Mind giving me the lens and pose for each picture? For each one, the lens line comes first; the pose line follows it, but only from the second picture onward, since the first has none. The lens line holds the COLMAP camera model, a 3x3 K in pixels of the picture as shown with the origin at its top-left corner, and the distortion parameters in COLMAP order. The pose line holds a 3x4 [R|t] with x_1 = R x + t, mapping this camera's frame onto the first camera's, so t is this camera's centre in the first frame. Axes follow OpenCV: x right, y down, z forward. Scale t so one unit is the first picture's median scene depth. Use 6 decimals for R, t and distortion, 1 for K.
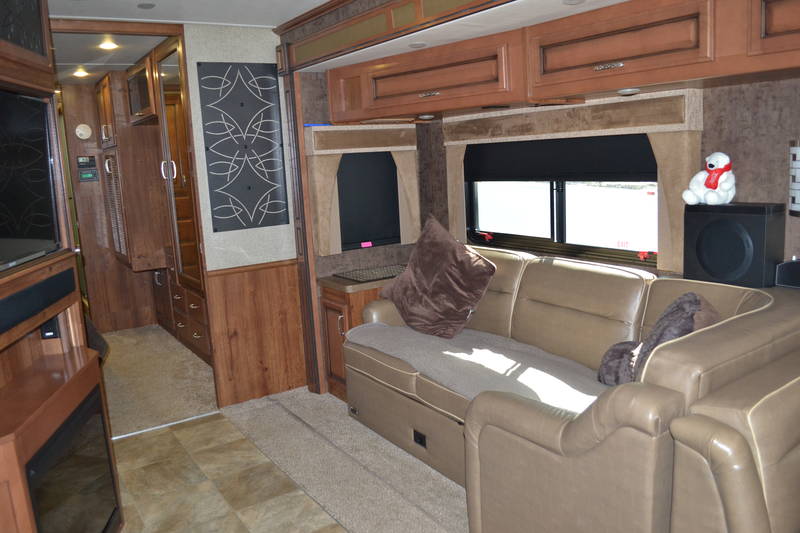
lens RADIAL K [[635.0, 0, 400.0], [0, 635.0, 266.5], [0, 0, 1]] dist [-0.069587, -0.001458]
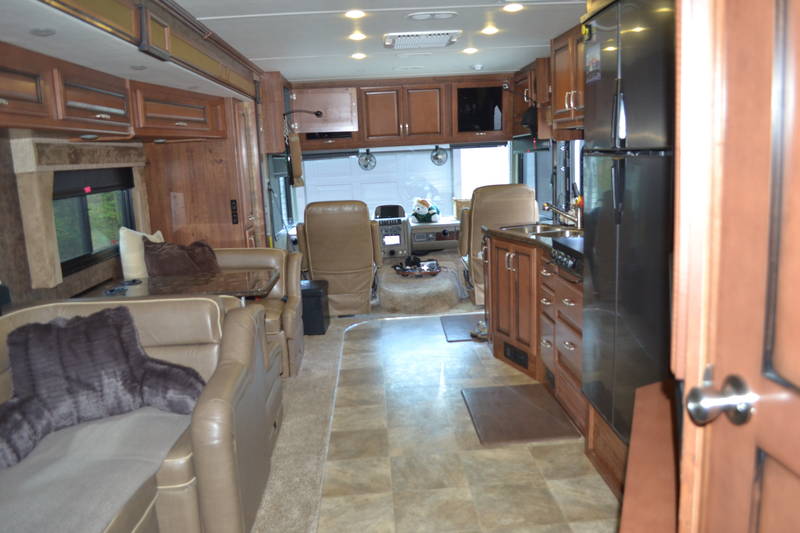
lens RADIAL K [[635.0, 0, 400.0], [0, 635.0, 266.5], [0, 0, 1]] dist [-0.069587, -0.001458]
pose [[-0.852840, 0.008047, 0.522110, -0.896853], [0.179668, 0.943351, 0.278940, -0.262759], [-0.490289, 0.331698, -0.805974, 1.778499]]
